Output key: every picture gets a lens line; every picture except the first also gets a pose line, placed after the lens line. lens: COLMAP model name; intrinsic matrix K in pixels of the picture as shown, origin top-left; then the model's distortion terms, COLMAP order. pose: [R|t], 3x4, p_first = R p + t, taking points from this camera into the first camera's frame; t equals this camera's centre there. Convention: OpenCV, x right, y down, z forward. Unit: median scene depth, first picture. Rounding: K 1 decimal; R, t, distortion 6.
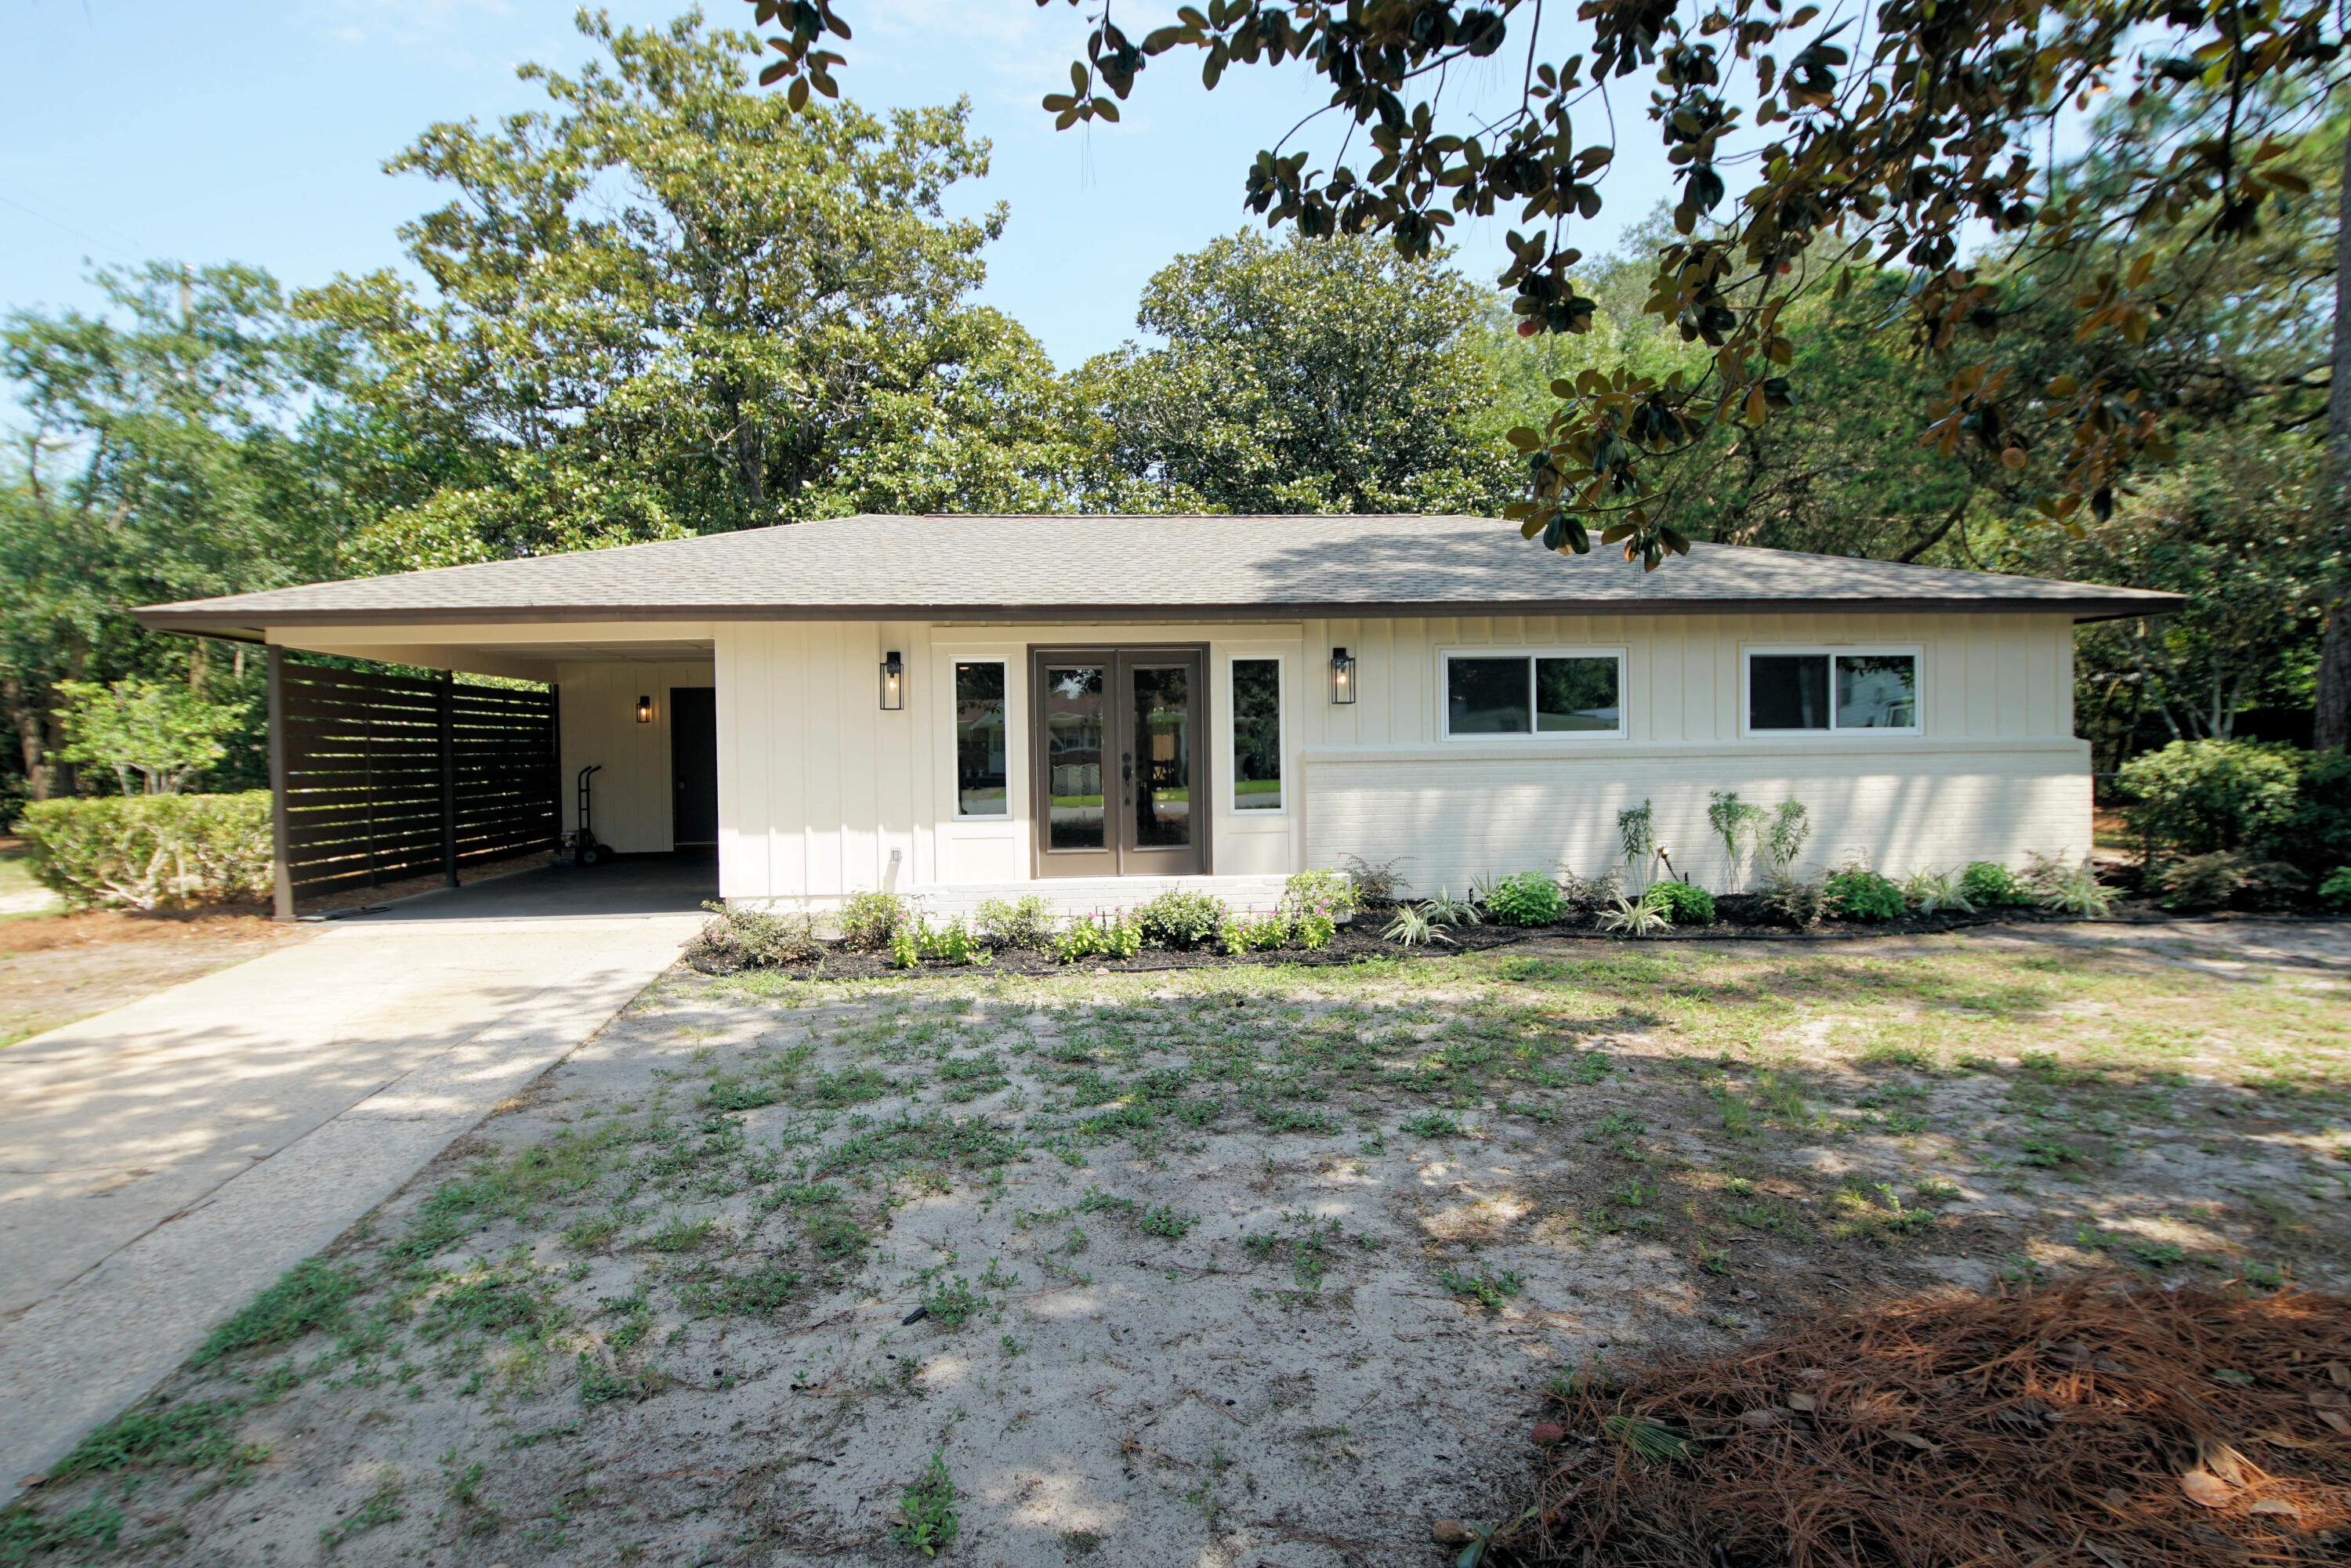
lens RADIAL K [[1261.6, 0, 1152.1], [0, 1261.6, 773.2], [0, 0, 1]] dist [0.036184, -0.033500]
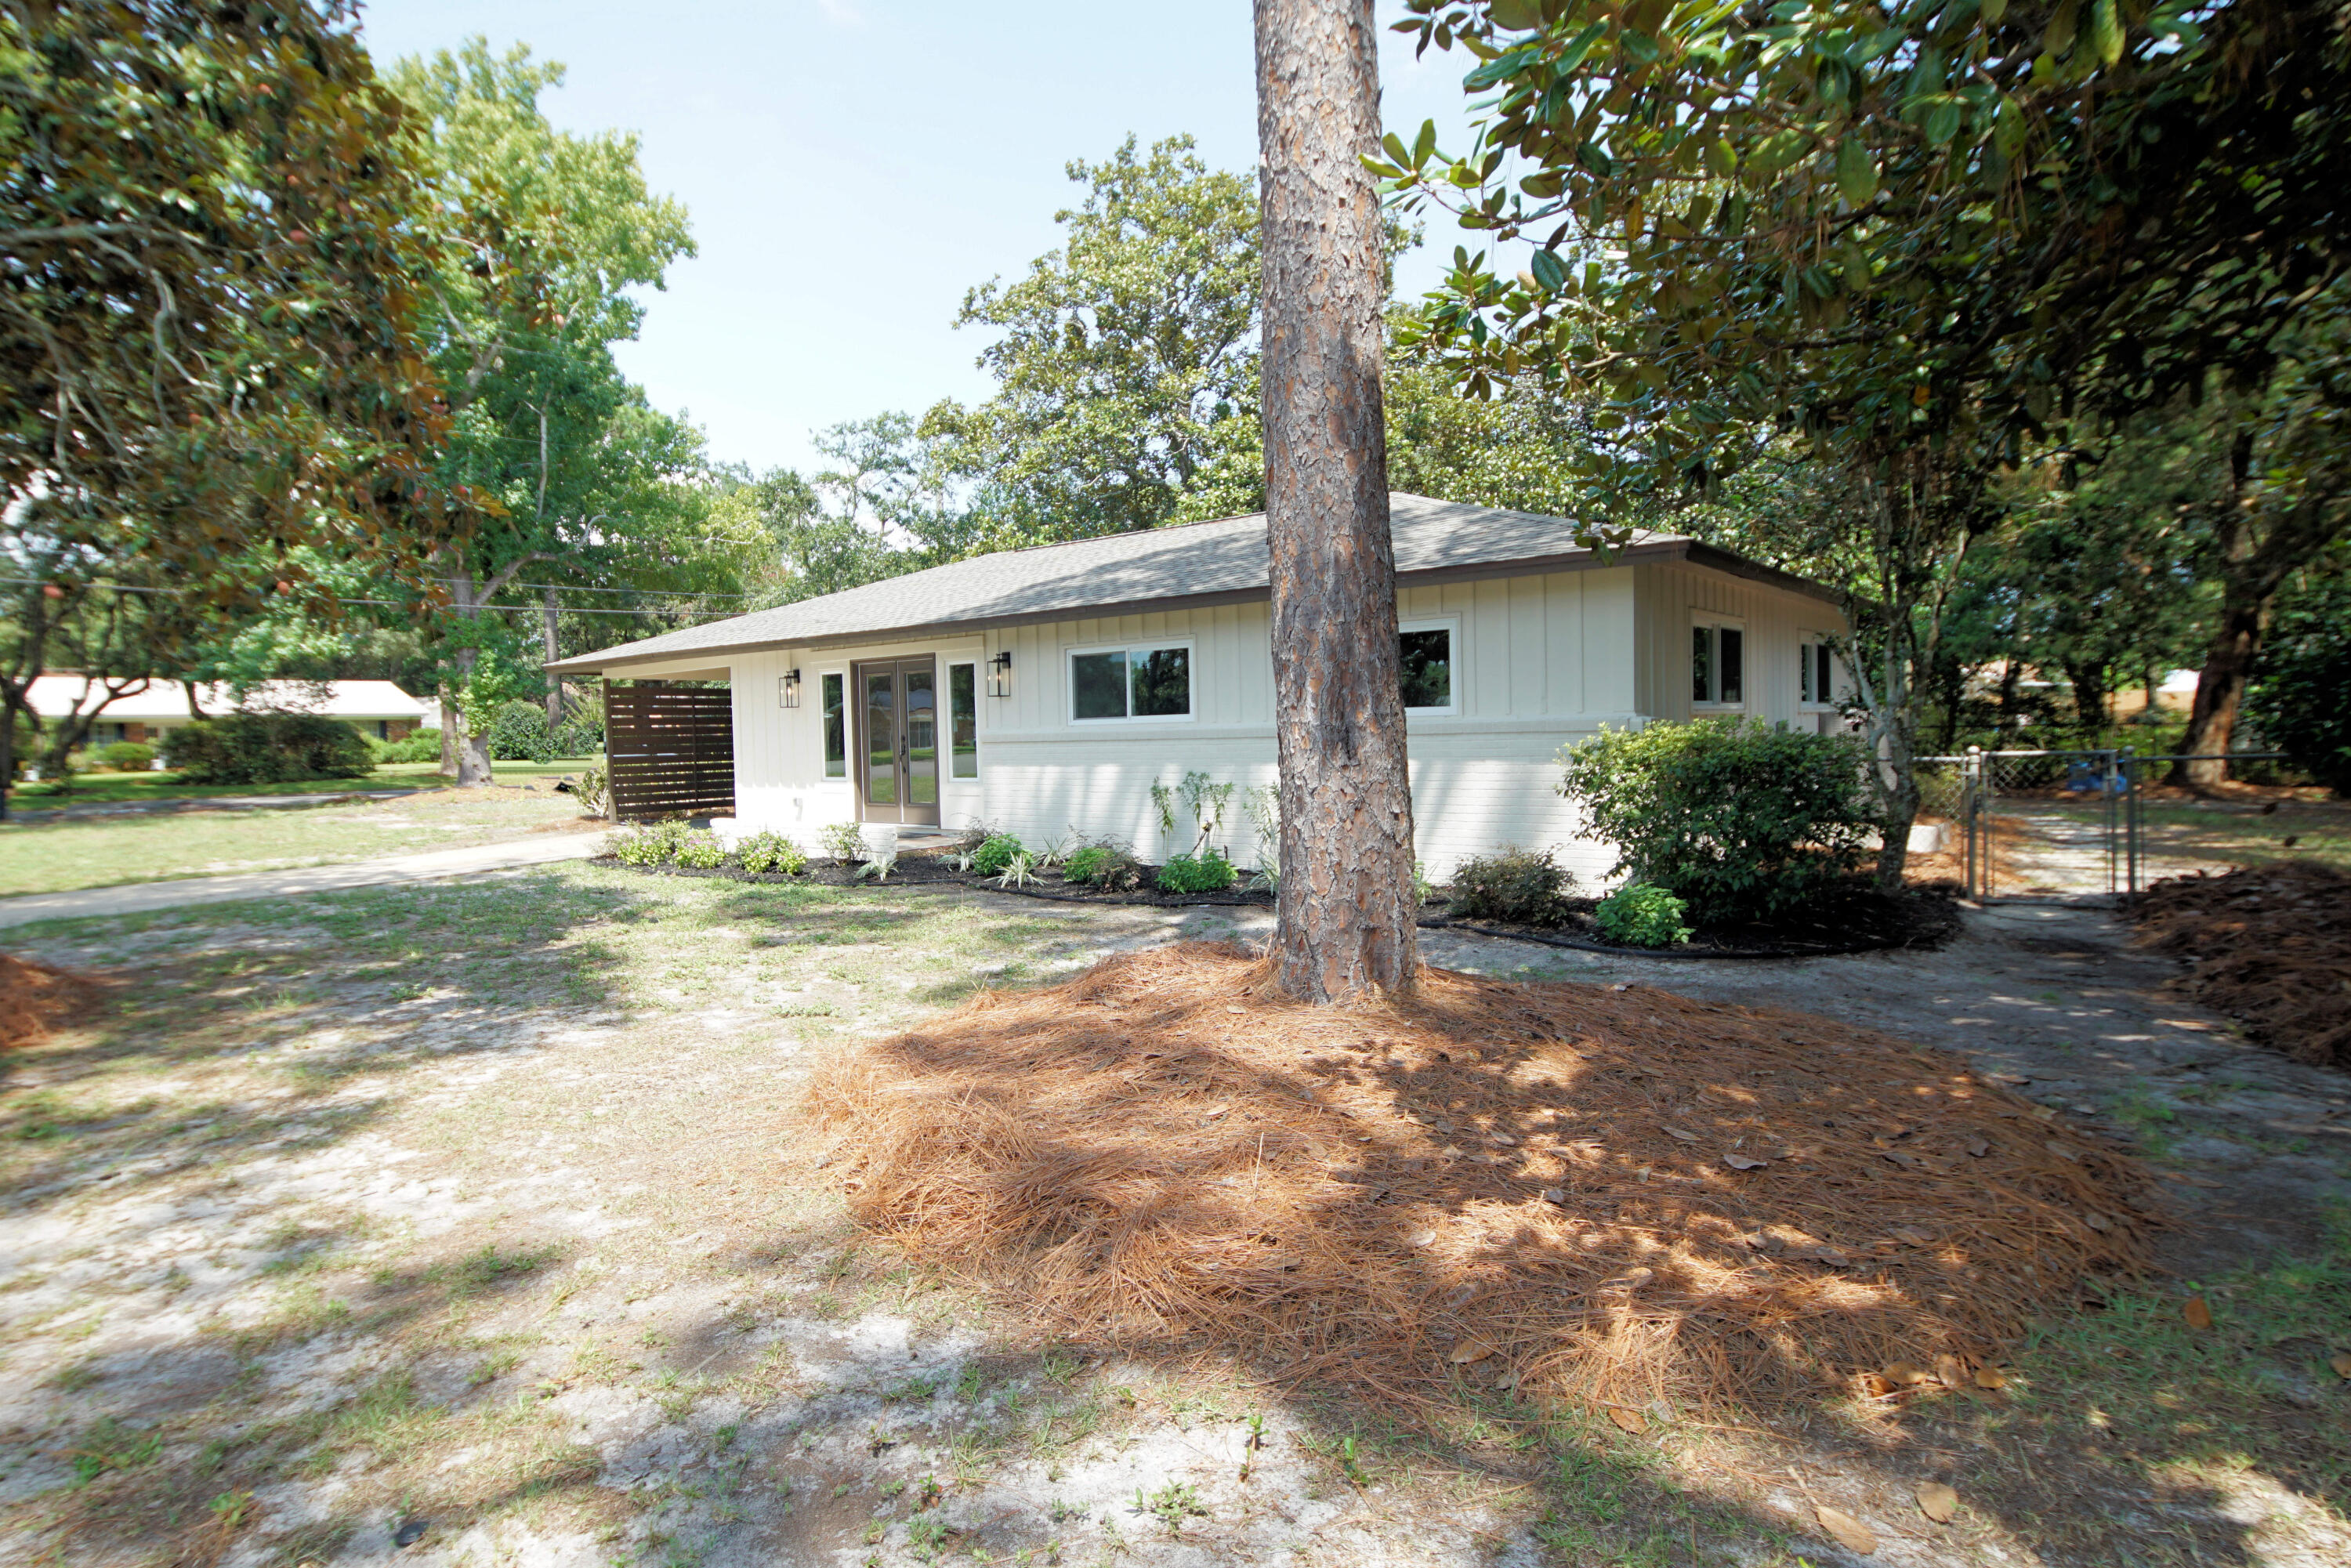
lens RADIAL K [[1261.6, 0, 1152.1], [0, 1261.6, 773.2], [0, 0, 1]] dist [0.036184, -0.033500]
pose [[0.716571, 0.022253, -0.697159, 1.147151], [0.002842, 0.999390, 0.034821, -0.022022], [0.697508, -0.026933, 0.716070, 0.195479]]
